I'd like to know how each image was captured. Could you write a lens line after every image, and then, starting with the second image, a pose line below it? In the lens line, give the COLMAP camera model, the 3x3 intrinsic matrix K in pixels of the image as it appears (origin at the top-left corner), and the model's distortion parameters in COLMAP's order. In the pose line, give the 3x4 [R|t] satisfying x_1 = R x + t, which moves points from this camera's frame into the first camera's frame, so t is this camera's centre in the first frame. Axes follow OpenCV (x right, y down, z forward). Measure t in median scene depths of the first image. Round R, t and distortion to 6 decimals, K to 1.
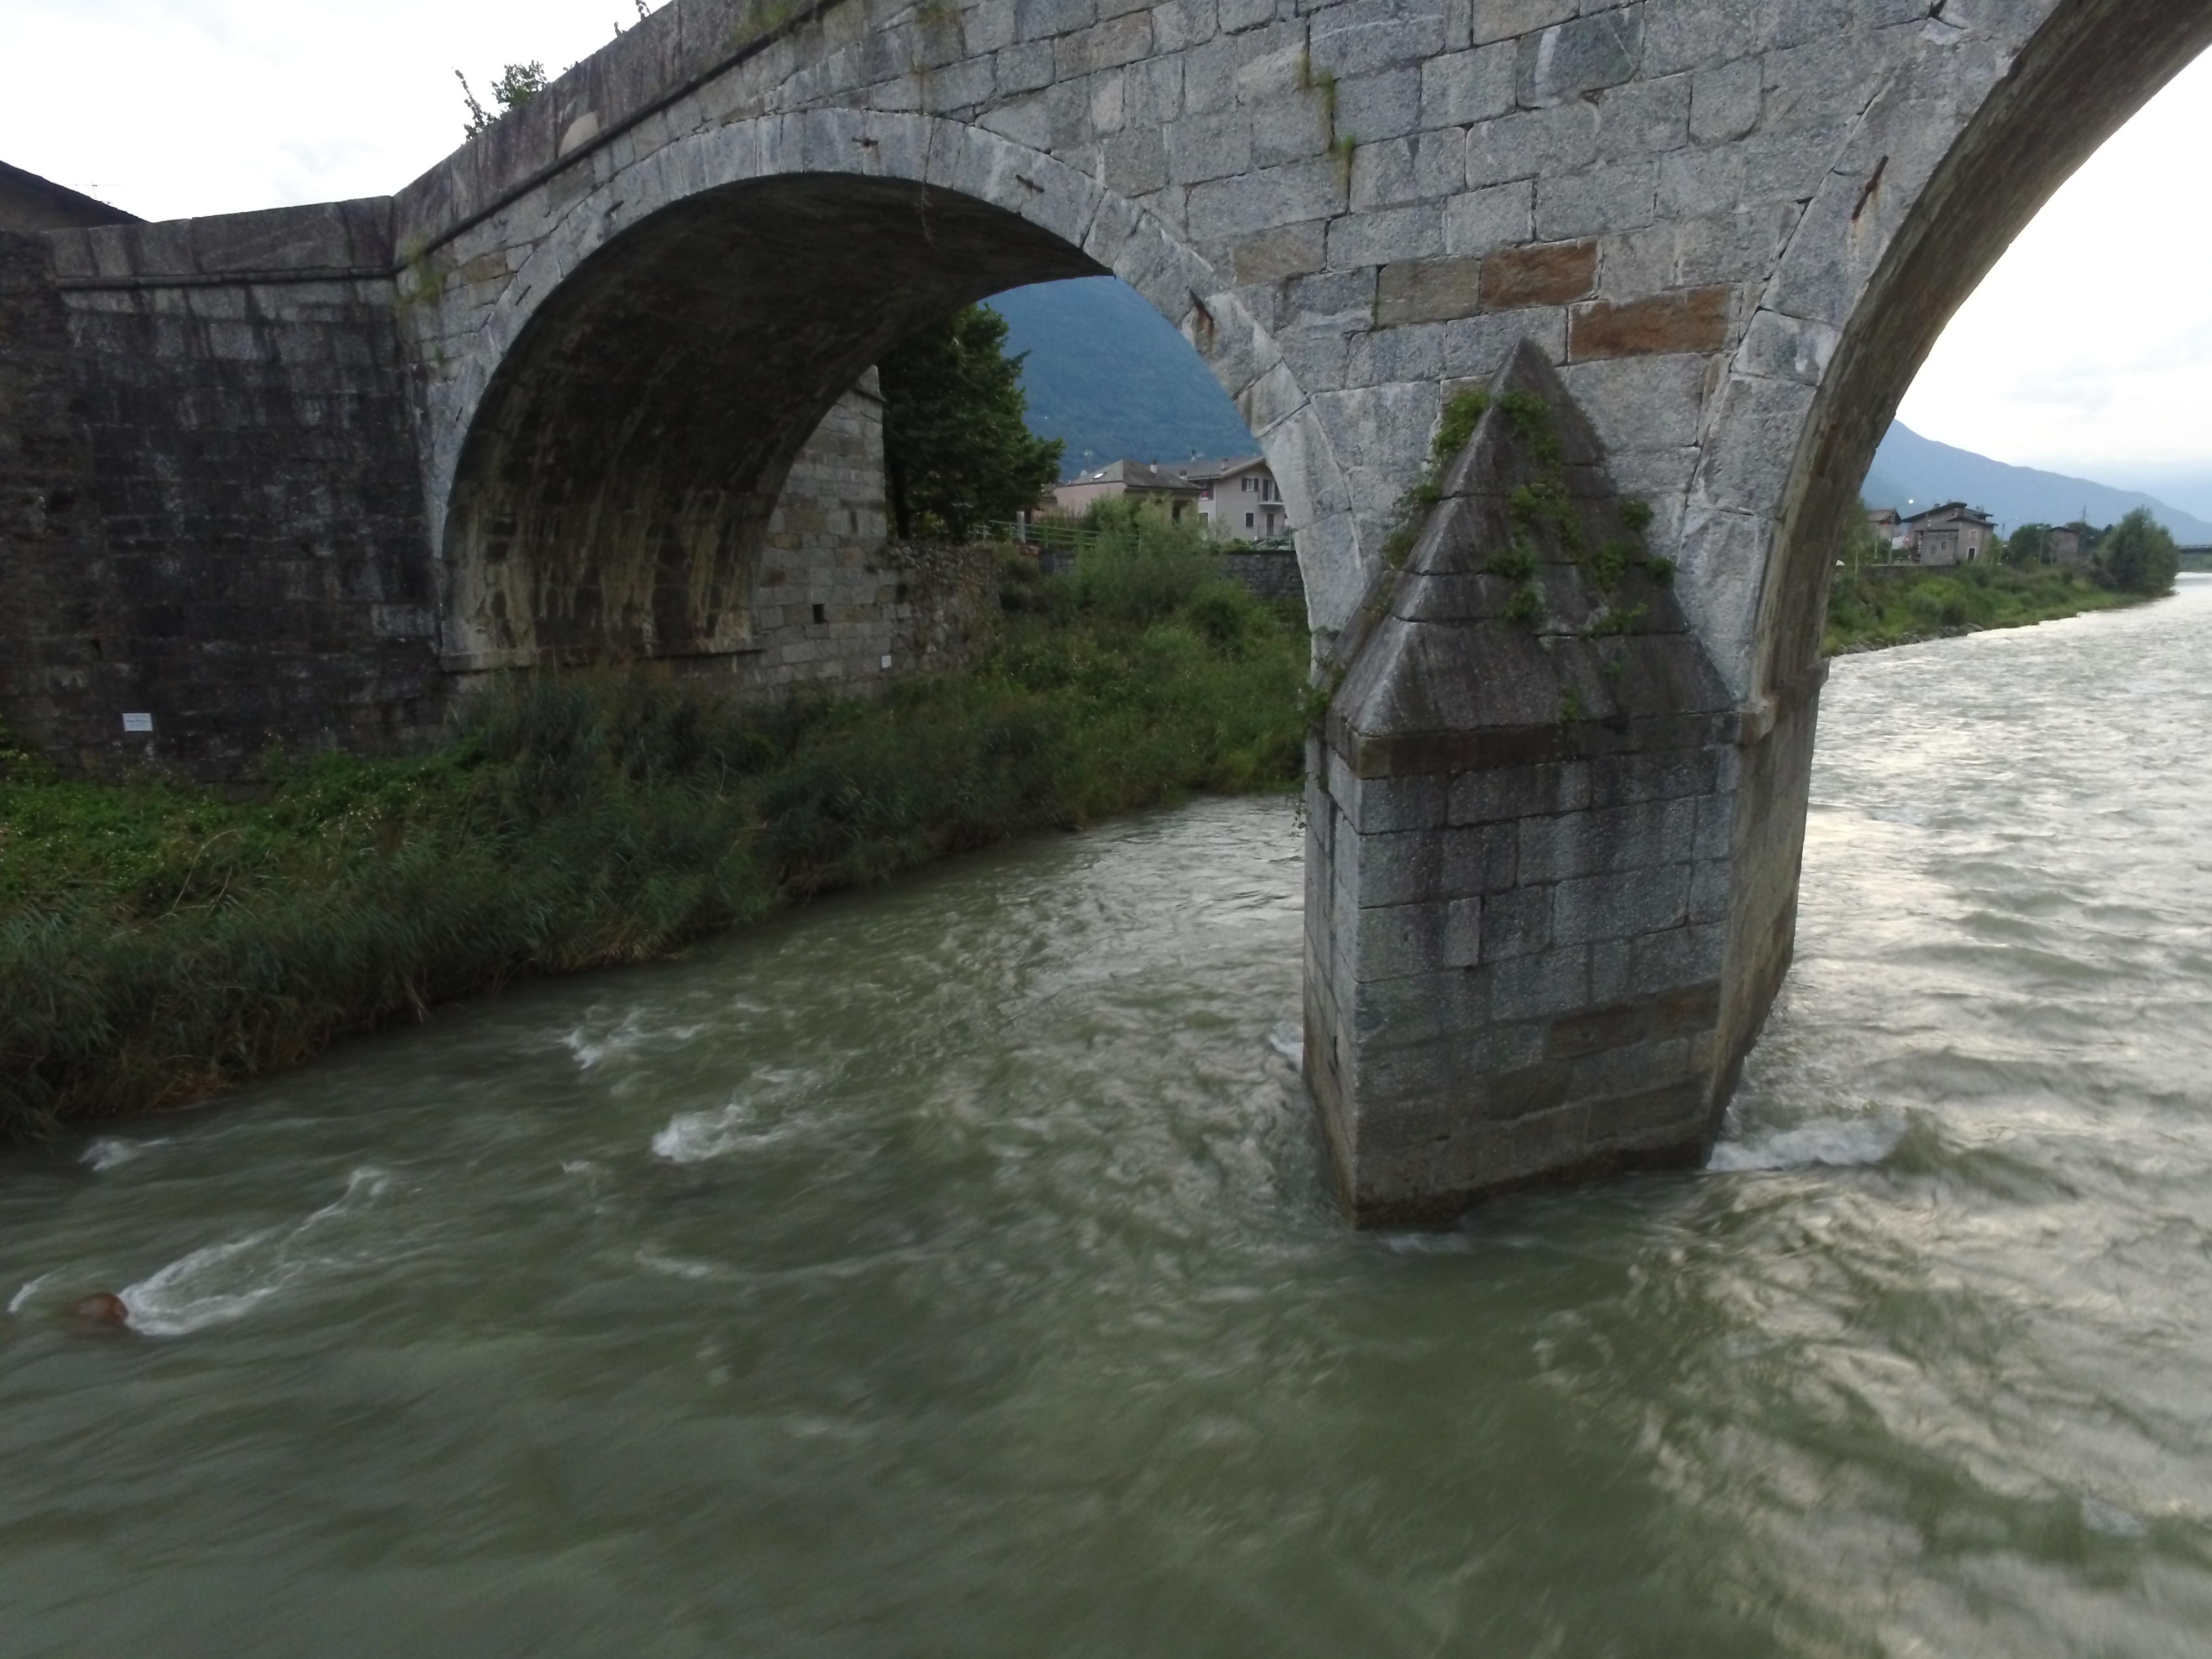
lens RADIAL K [[1262.3, 0, 1106.6], [0, 1262.3, 831.3], [0, 0, 1]] dist [0.005382, 0.001715]
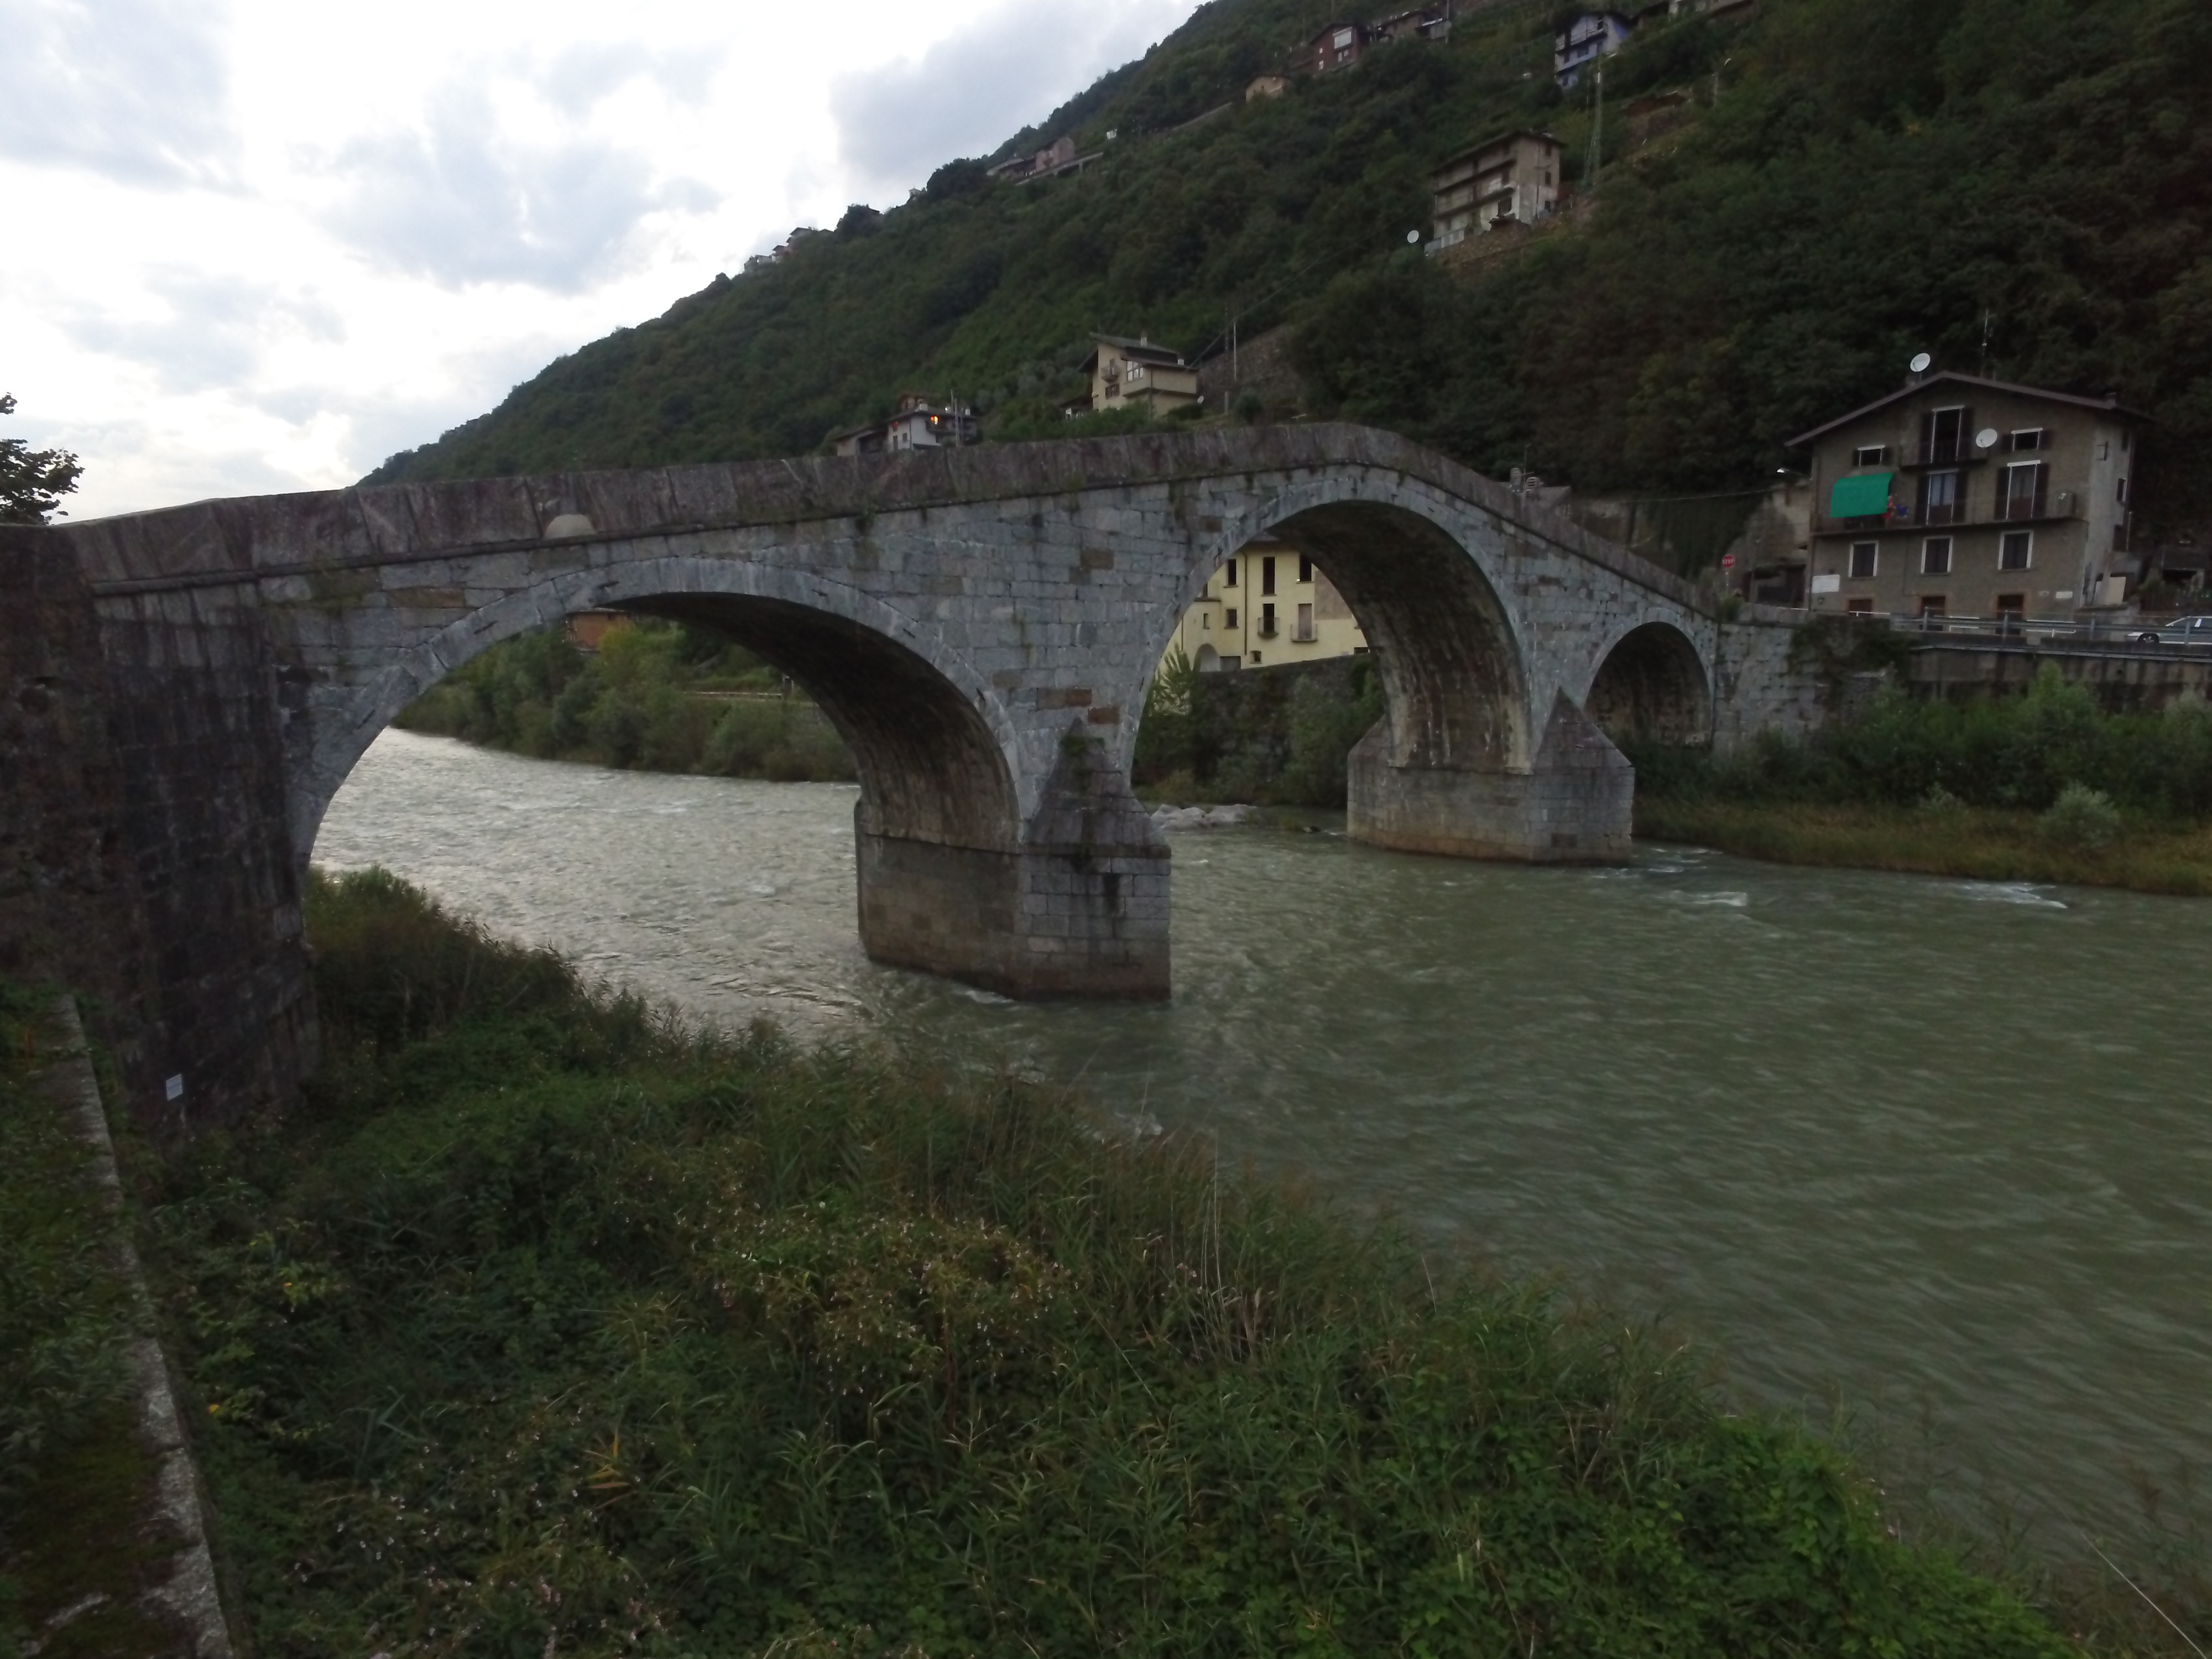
lens RADIAL K [[1262.3, 0, 1107.2], [0, 1262.3, 836.9], [0, 0, 1]] dist [0.005382, 0.001715]
pose [[0.191026, -0.120329, 0.974182, -2.095071], [0.209129, 0.974661, 0.079380, -0.268173], [-0.959049, 0.188566, 0.211350, 0.281297]]
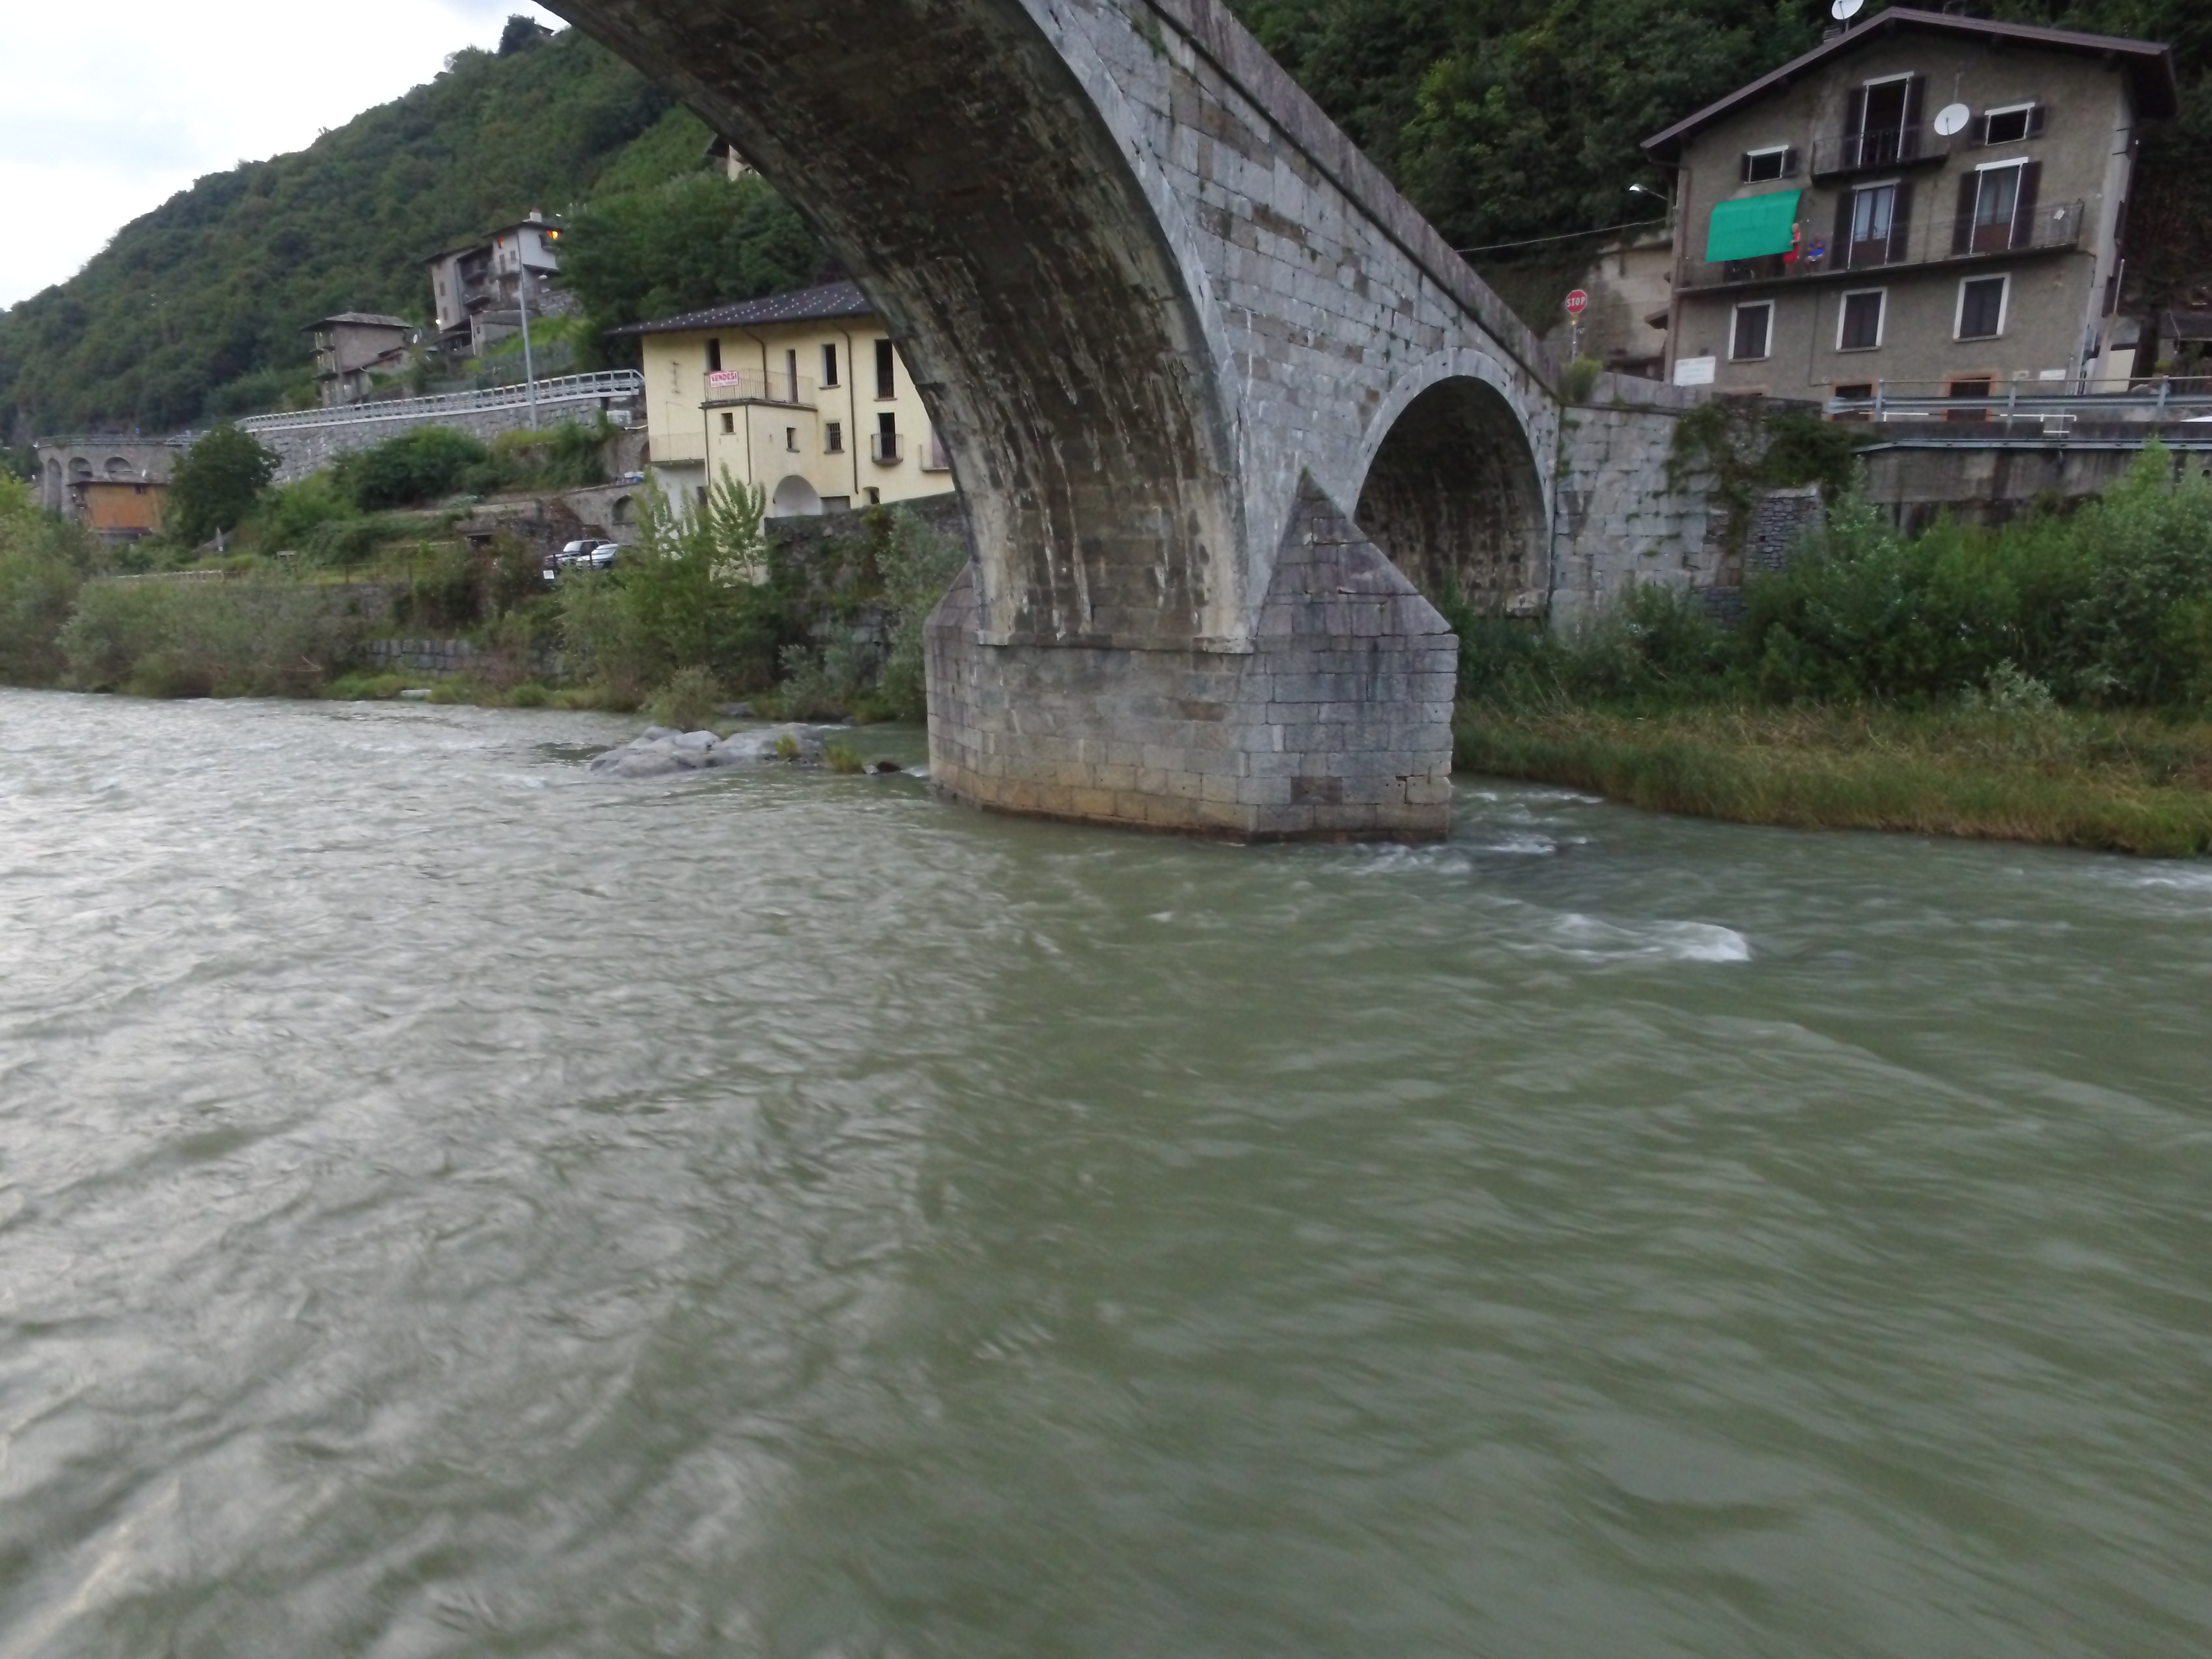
lens RADIAL K [[1262.3, 0, 1107.8], [0, 1262.3, 829.7], [0, 0, 1]] dist [0.005382, 0.001715]
pose [[0.014374, -0.184187, 0.982786, -1.276772], [0.213955, 0.960689, 0.176917, -0.166917], [-0.976738, 0.207729, 0.053217, 0.166122]]
